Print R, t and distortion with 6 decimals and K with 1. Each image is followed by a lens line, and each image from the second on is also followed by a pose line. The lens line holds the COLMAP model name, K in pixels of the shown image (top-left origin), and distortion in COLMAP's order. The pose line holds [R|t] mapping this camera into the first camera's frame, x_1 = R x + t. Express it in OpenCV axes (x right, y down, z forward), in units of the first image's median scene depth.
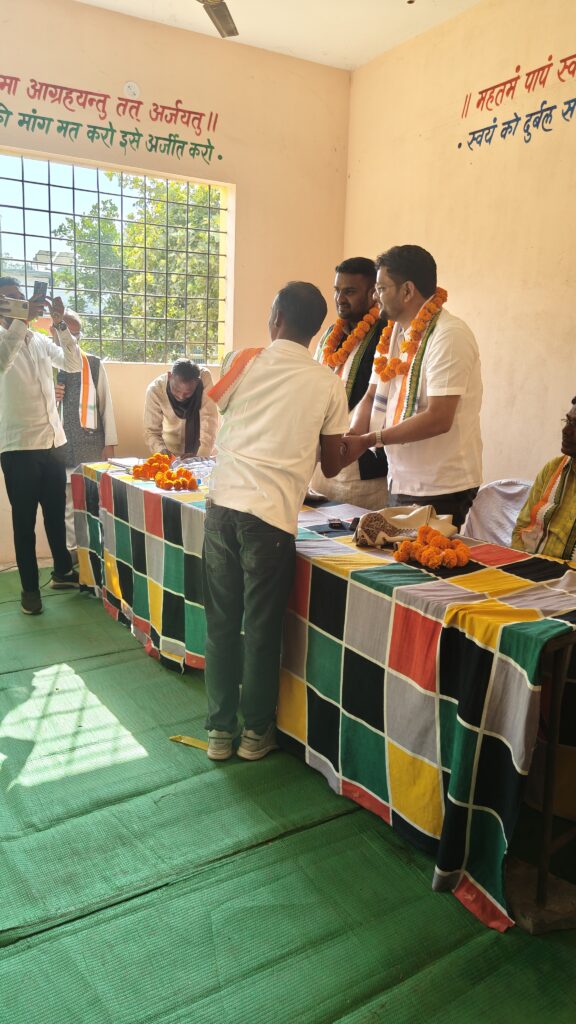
lens RADIAL K [[729.6, 0, 289.4], [0, 729.6, 527.7], [0, 0, 1]] dist [0.002395, -0.001000]
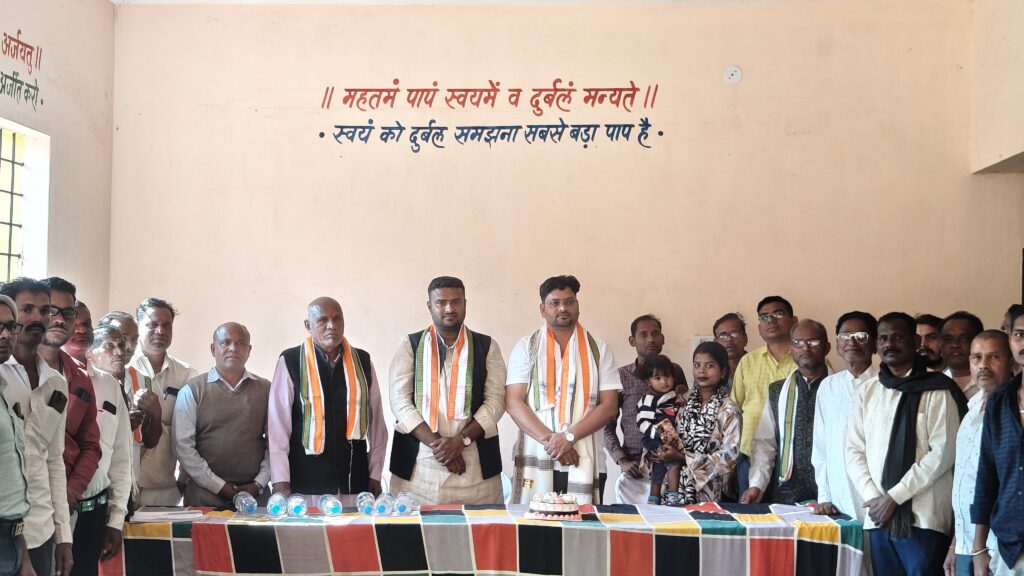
lens RADIAL K [[1474.0, 0, 512.0], [0, 1474.0, 288.0], [0, 0, 1]] dist [0.147625, -0.047682]
pose [[0.568174, 0.007068, 0.822878, -1.294693], [0.192249, 0.971152, -0.141083, -0.028815], [-0.800137, 0.238357, 0.550424, -0.194134]]
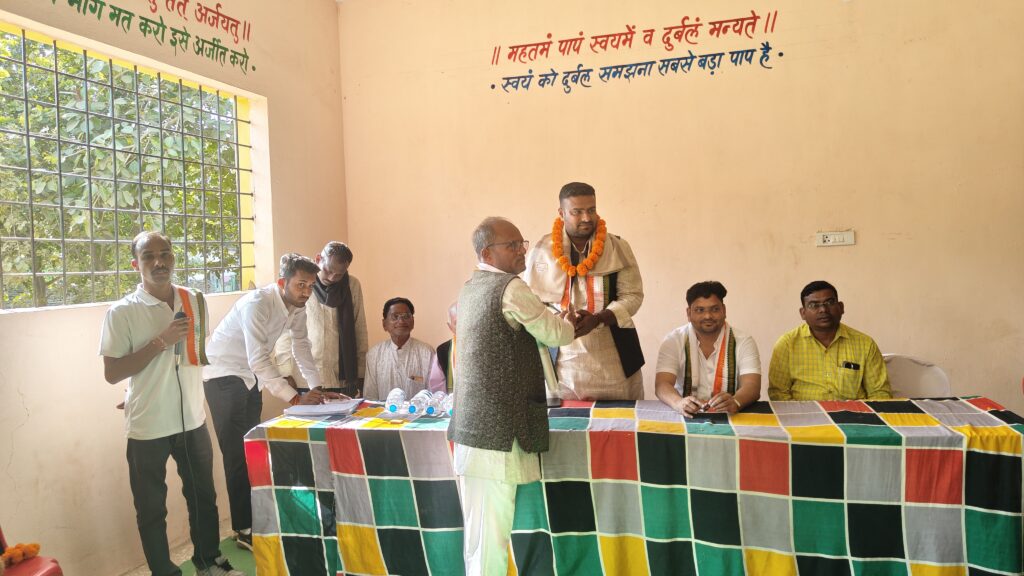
lens RADIAL K [[760.9, 0, 524.1], [0, 760.9, 283.5], [0, 0, 1]] dist [0.044570, 0.001792]
pose [[0.734283, -0.076870, 0.674477, -0.623323], [0.210006, 0.970551, -0.118015, -0.080516], [-0.645542, 0.228301, 0.728803, 0.184899]]
